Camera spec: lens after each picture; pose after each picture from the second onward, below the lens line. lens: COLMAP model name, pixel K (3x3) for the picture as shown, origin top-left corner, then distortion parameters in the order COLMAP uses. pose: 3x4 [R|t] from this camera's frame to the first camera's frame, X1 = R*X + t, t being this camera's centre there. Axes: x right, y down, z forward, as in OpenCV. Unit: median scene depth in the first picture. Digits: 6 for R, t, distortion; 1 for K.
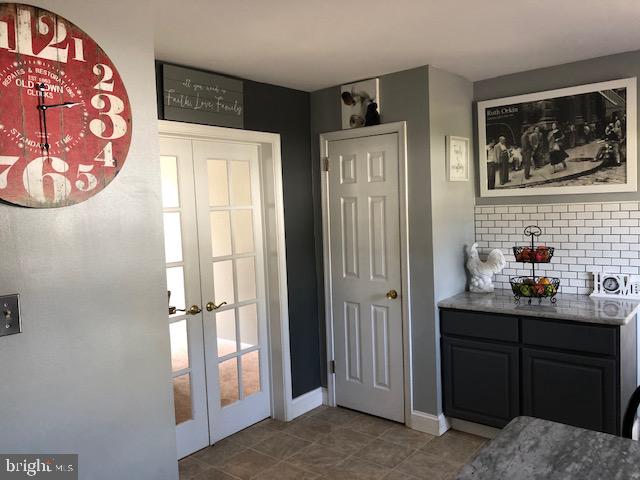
lens RADIAL K [[526.0, 0, 324.9], [0, 526.0, 241.9], [0, 0, 1]] dist [0.019898, -0.011795]
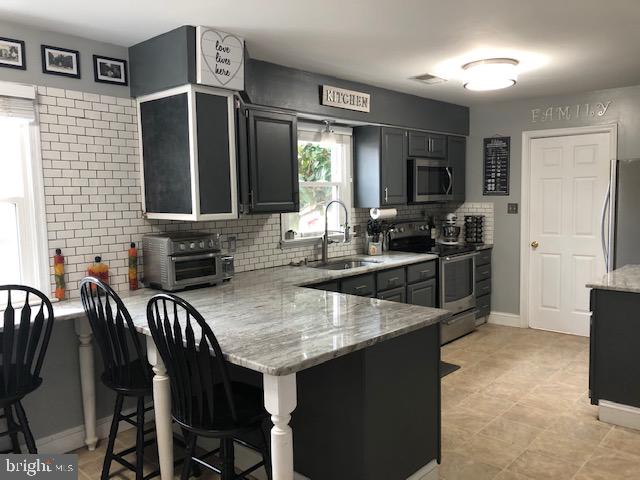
lens RADIAL K [[526.0, 0, 324.9], [0, 526.0, 241.9], [0, 0, 1]] dist [0.019898, -0.011795]
pose [[-0.997605, 0.038231, 0.057641, 0.222578], [0.047457, 0.984592, 0.168304, -0.143295], [-0.050319, 0.170636, -0.984048, 2.350725]]
